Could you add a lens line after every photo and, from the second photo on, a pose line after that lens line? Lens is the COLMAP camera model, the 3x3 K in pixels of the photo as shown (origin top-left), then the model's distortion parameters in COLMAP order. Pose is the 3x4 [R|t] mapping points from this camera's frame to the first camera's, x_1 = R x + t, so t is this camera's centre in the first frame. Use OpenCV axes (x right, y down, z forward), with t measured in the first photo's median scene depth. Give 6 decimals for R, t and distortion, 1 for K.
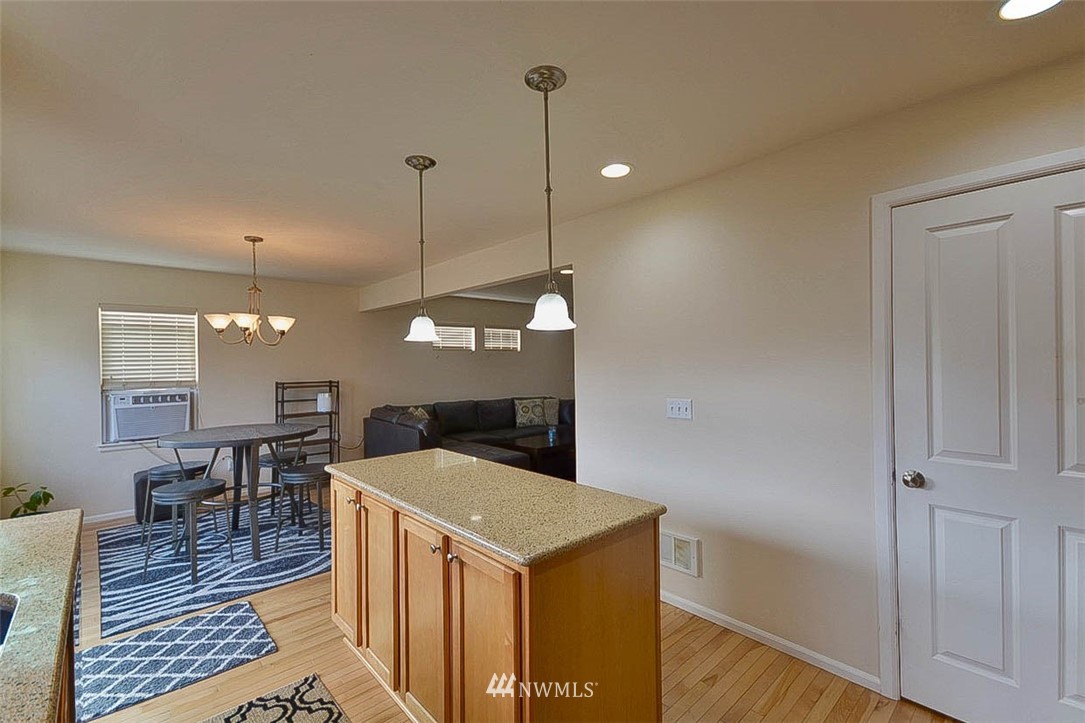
lens RADIAL K [[474.5, 0, 542.5], [0, 474.5, 361.5], [0, 0, 1]] dist [0.011370, -0.000266]
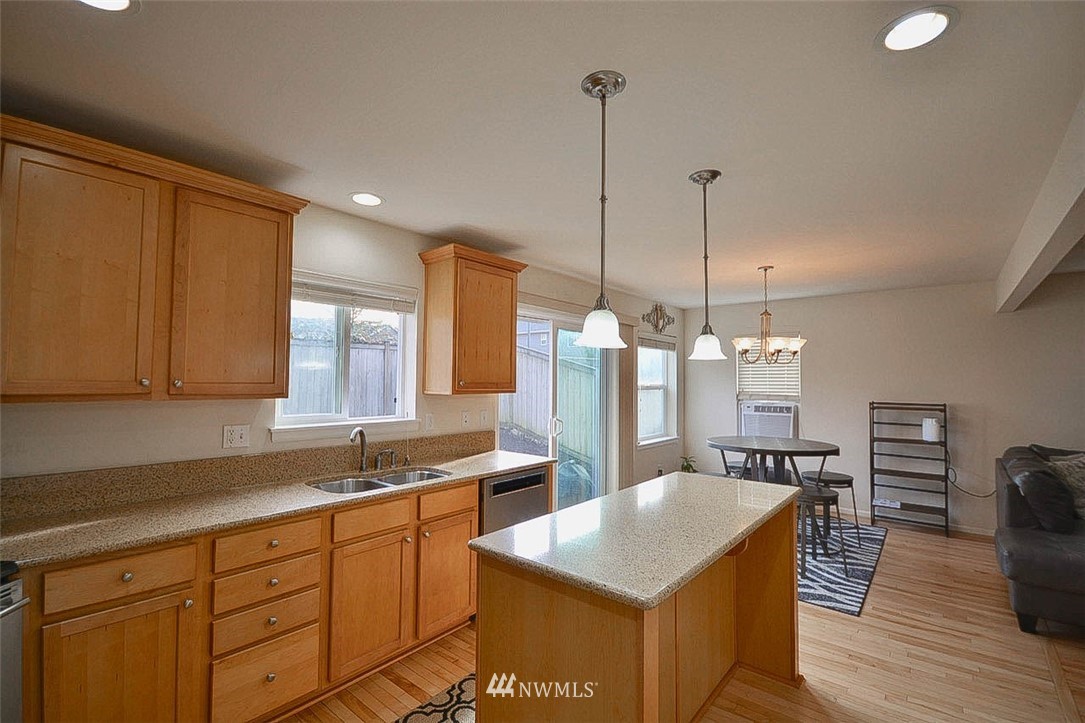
lens RADIAL K [[474.8, 0, 542.5], [0, 474.8, 361.5], [0, 0, 1]] dist [0.001949, -0.013320]
pose [[0.119771, -0.025404, -0.992477, 0.314148], [-0.002912, 0.999659, -0.025939, -0.009633], [0.992797, 0.005997, 0.119656, 0.272930]]
